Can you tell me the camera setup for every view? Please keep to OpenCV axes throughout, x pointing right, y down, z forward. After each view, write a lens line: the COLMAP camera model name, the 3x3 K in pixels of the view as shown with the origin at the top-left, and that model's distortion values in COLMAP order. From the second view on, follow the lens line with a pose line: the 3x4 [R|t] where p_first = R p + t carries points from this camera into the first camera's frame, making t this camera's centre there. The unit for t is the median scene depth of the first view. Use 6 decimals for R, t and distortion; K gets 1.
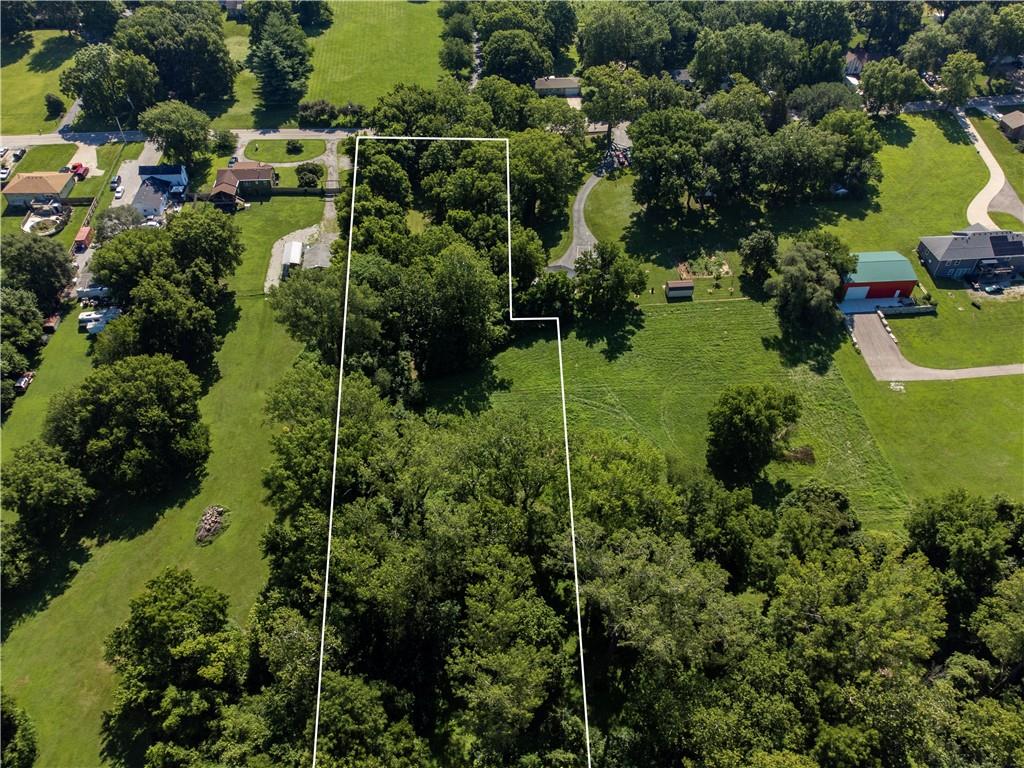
lens RADIAL K [[759.9, 0, 509.8], [0, 759.9, 381.9], [0, 0, 1]] dist [0.011387, 0.003881]
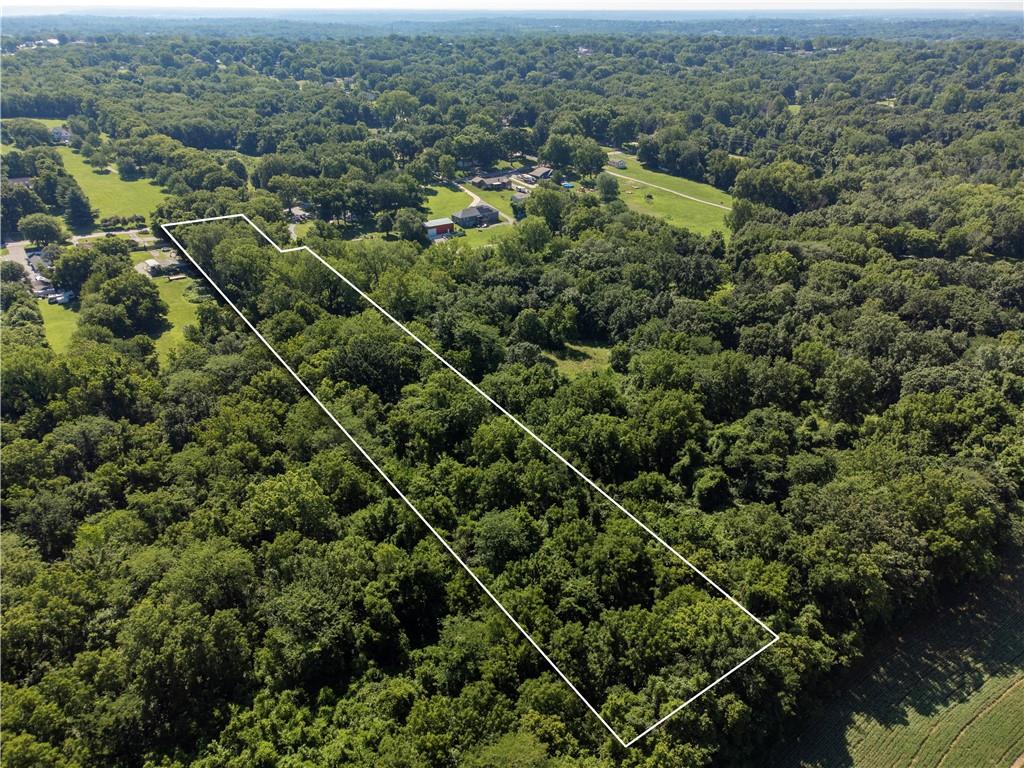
lens RADIAL K [[759.9, 0, 509.9], [0, 759.9, 384.1], [0, 0, 1]] dist [0.011387, 0.003881]
pose [[0.853438, -0.235295, 0.465059, -0.464819], [0.360177, 0.911205, -0.199947, 0.769702], [-0.376718, 0.338146, 0.862404, -0.813698]]
